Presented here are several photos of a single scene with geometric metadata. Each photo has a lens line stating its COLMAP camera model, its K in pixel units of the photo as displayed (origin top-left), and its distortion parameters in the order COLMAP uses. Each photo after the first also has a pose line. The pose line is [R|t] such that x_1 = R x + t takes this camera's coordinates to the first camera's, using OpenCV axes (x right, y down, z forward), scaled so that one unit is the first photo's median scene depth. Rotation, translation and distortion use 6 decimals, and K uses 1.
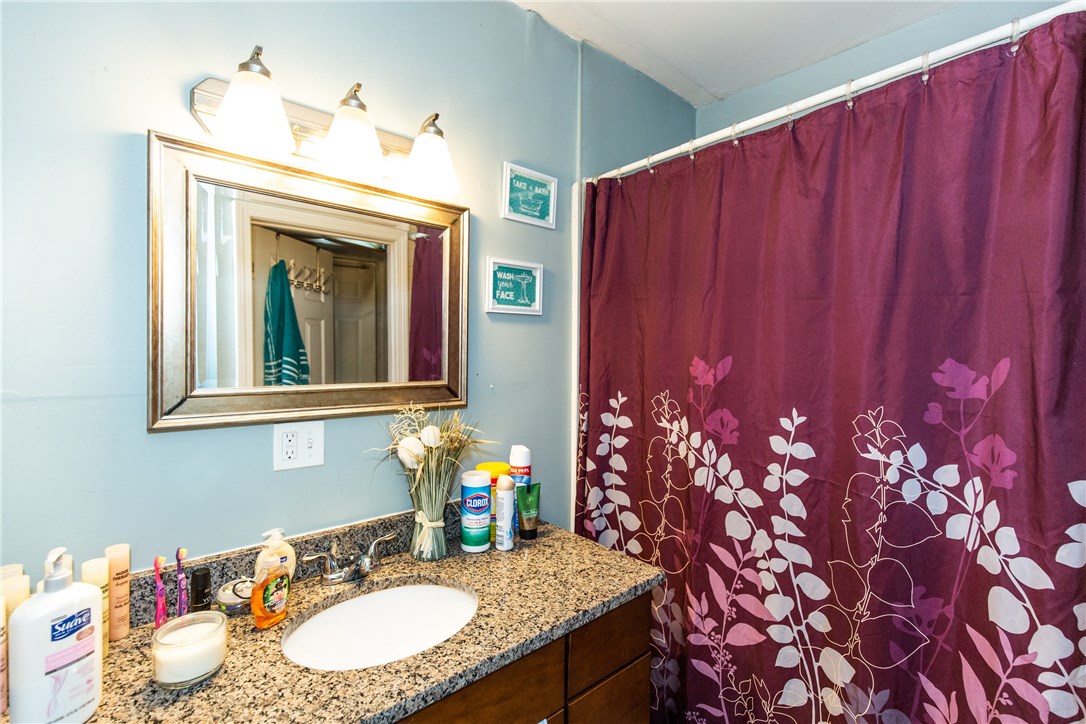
lens RADIAL K [[501.9, 0, 532.3], [0, 501.9, 356.0], [0, 0, 1]] dist [0.001203, -0.000899]
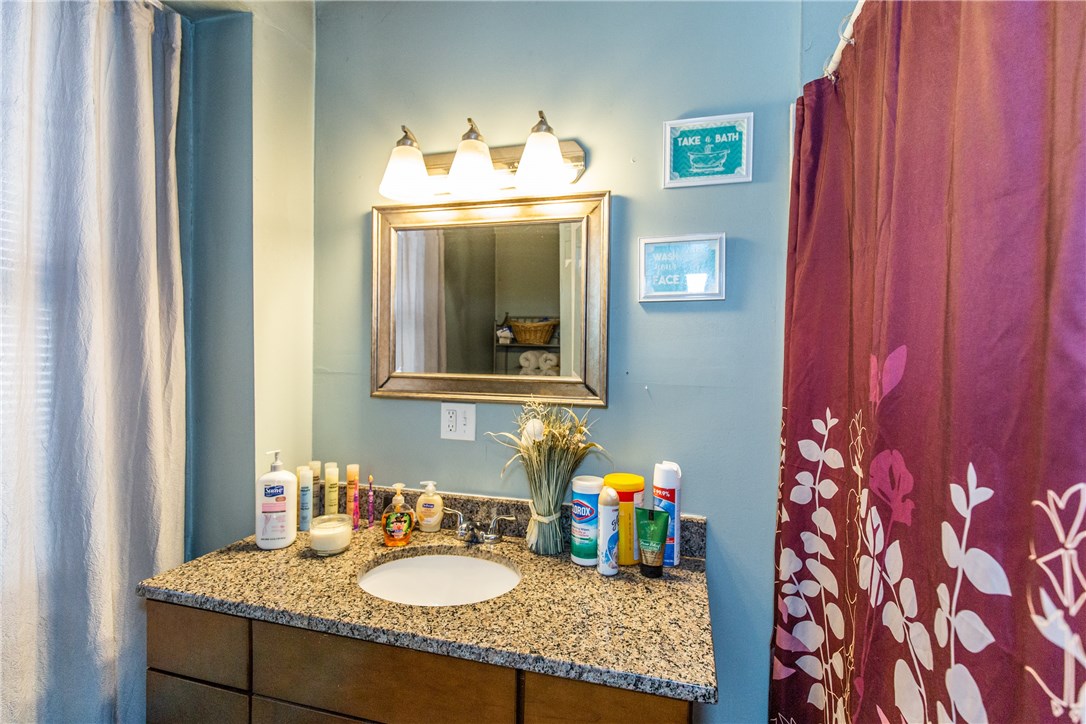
lens RADIAL K [[501.9, 0, 532.3], [0, 501.9, 356.0], [0, 0, 1]] dist [0.001203, -0.000899]
pose [[0.539015, -0.001767, -0.842294, 0.621688], [-0.016413, 0.999786, -0.012601, 0.023303], [0.842136, 0.020616, 0.538871, 0.426911]]
